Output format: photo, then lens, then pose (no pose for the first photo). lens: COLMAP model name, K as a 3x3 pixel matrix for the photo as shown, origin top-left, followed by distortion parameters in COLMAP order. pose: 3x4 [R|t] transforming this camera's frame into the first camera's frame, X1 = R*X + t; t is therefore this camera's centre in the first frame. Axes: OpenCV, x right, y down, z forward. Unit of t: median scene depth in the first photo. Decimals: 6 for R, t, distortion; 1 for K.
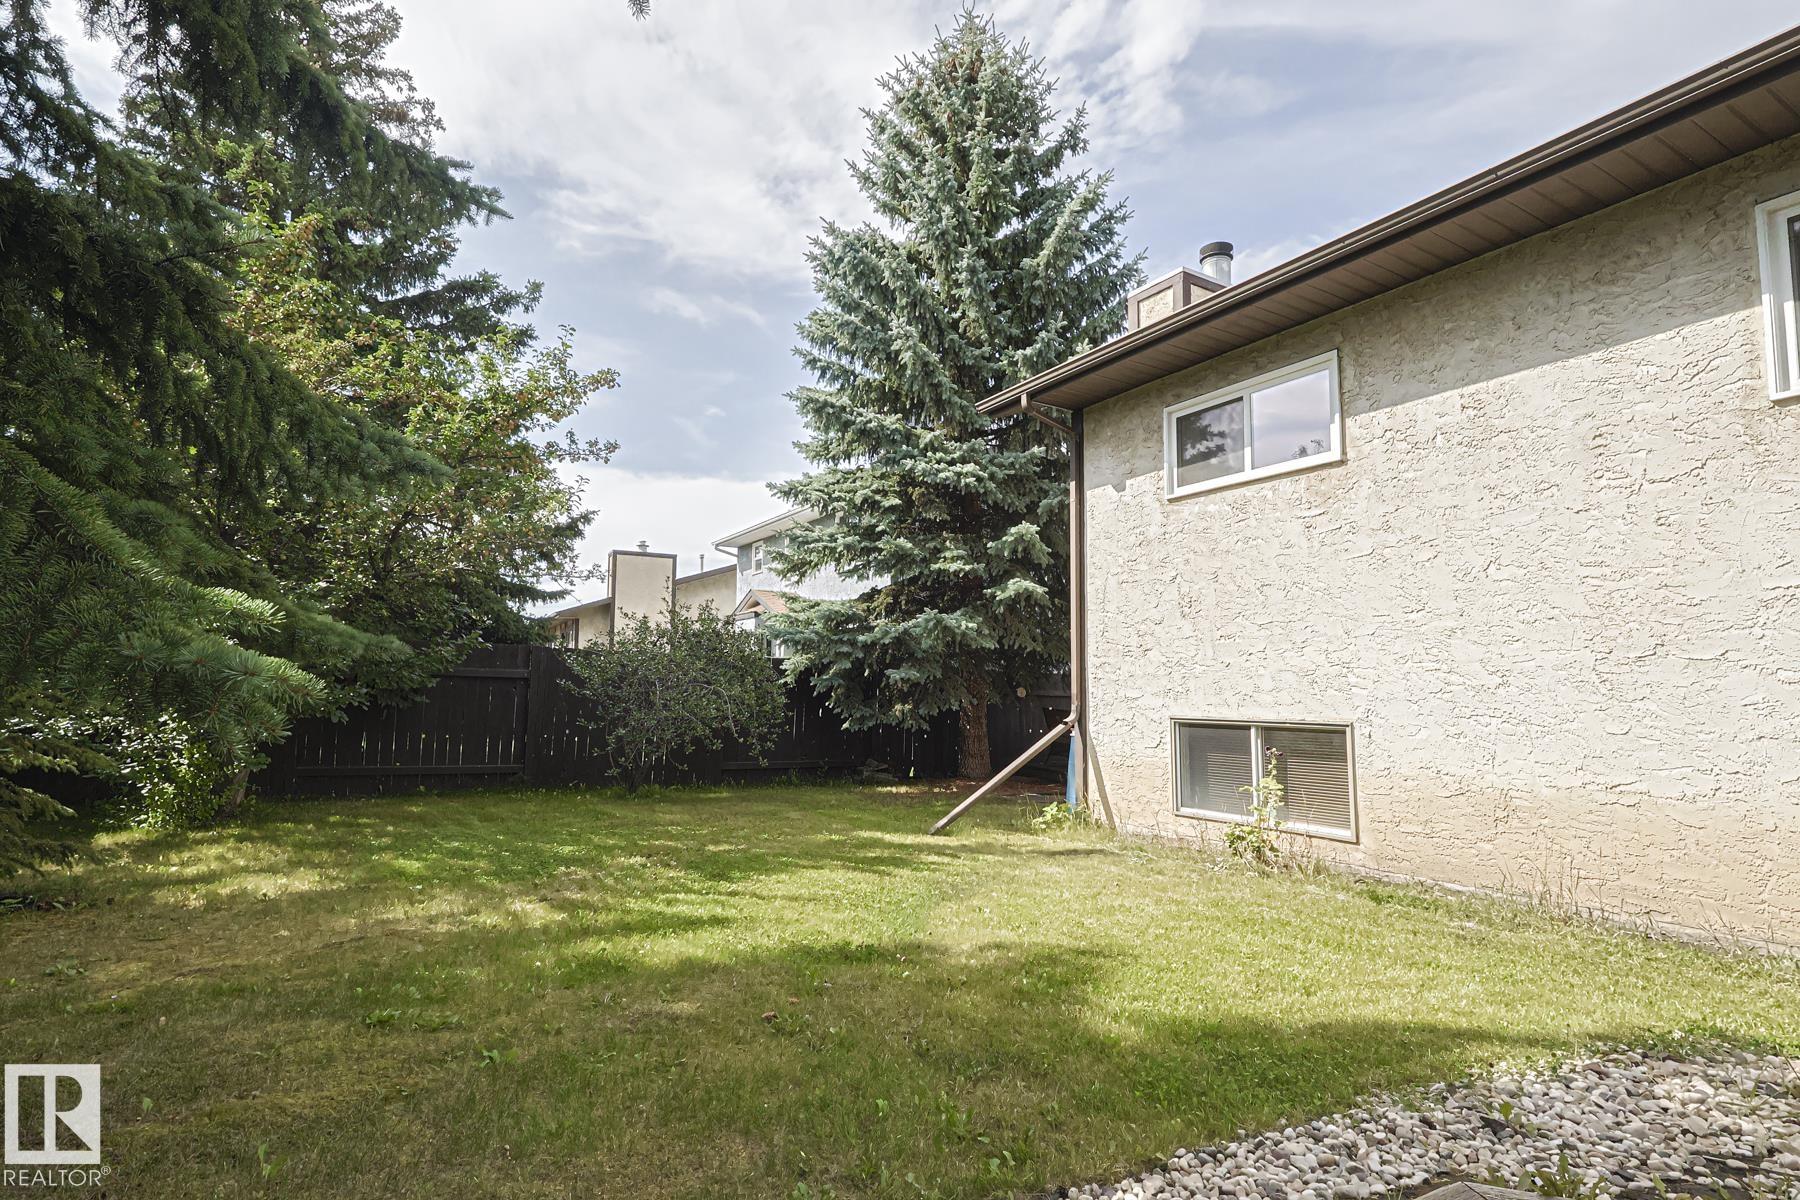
lens RADIAL K [[898.0, 0, 908.2], [0, 898.0, 600.0], [0, 0, 1]] dist [-0.002449, 0.000741]
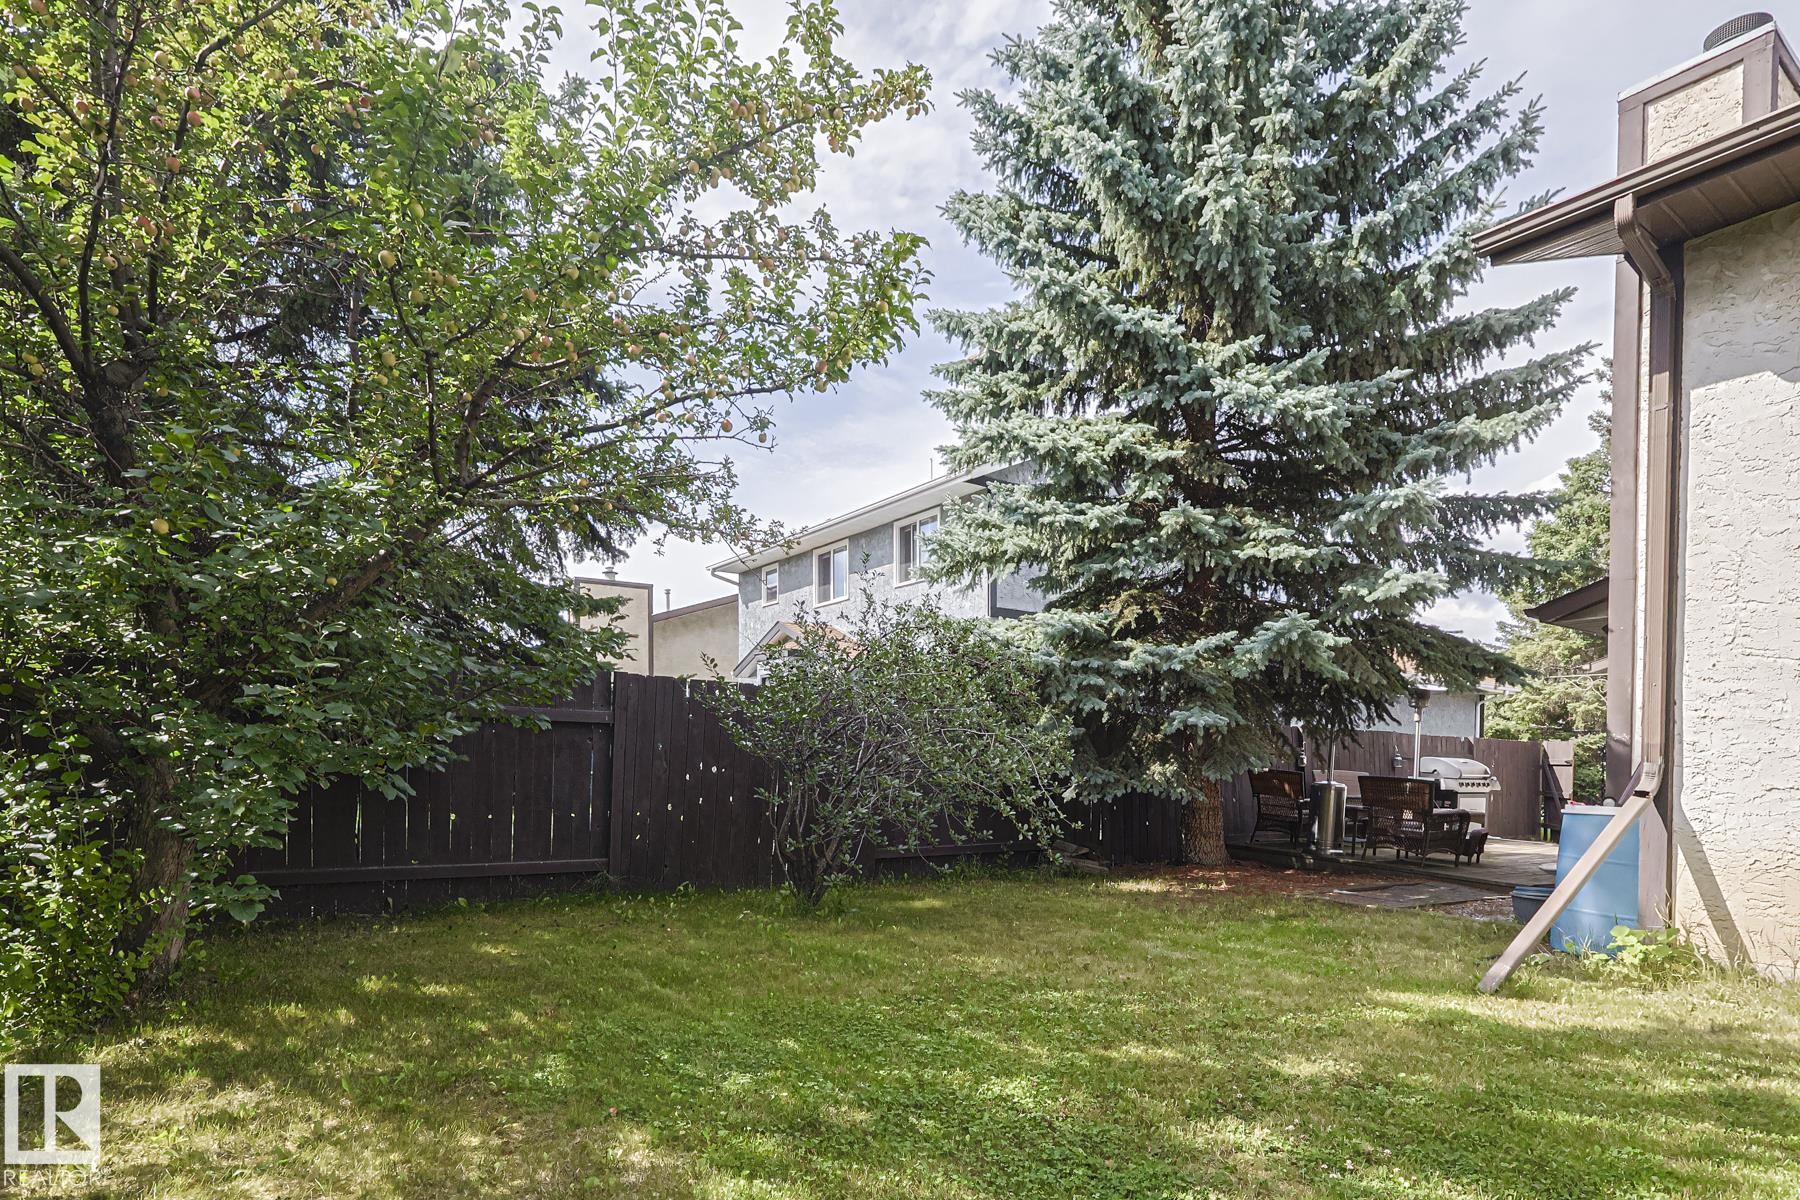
lens RADIAL K [[963.2, 0, 927.7], [0, 963.2, 771.7], [0, 0, 1]] dist [0.003034, 0.000687]
pose [[0.997107, -0.001619, 0.075996, -0.392687], [-0.007592, 0.992654, 0.120753, 0.057696], [-0.075633, -0.120981, 0.989769, 0.477202]]
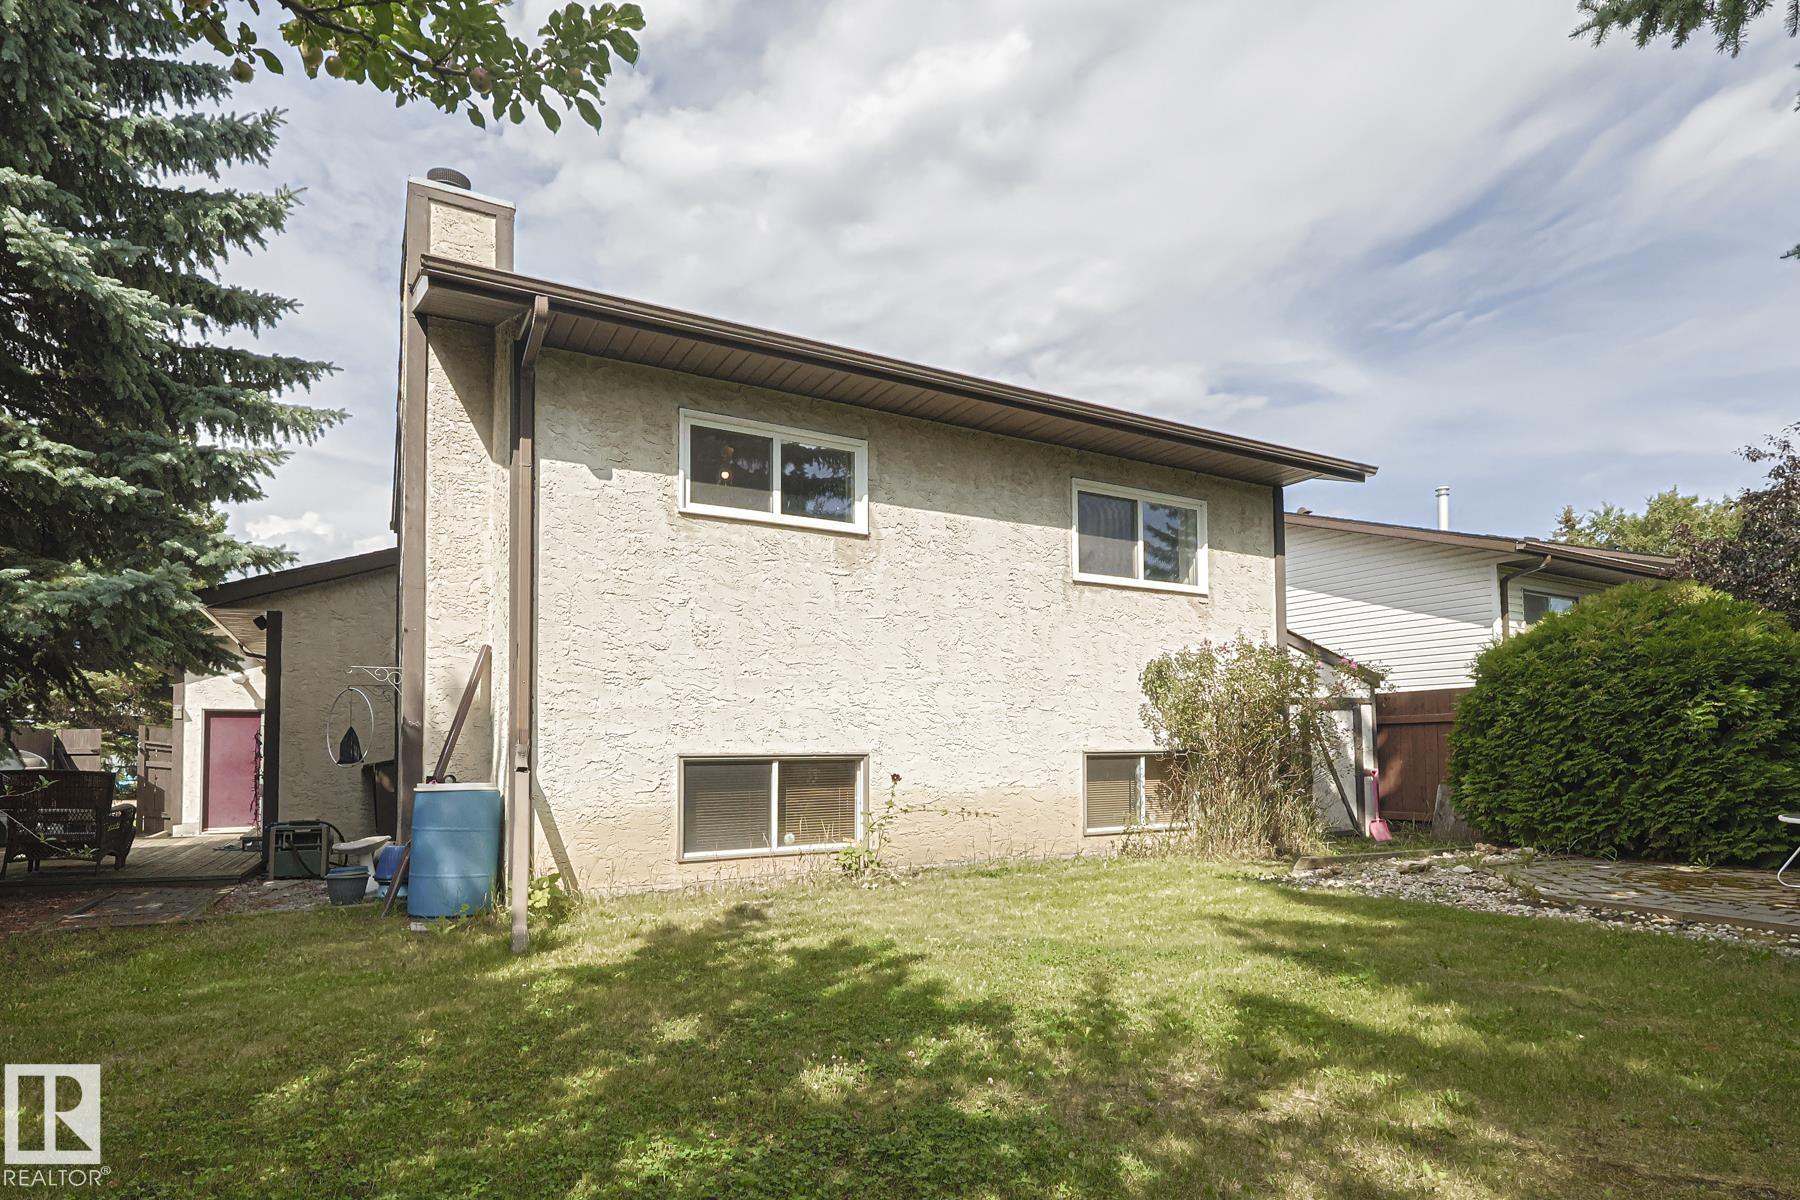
lens RADIAL K [[898.0, 0, 875.6], [0, 898.0, 708.5], [0, 0, 1]] dist [-0.002449, 0.000741]
pose [[0.061646, 0.033403, 0.997539, -0.616741], [-0.096276, 0.994978, -0.027368, 0.092796], [-0.993444, -0.094352, 0.064552, 0.779437]]
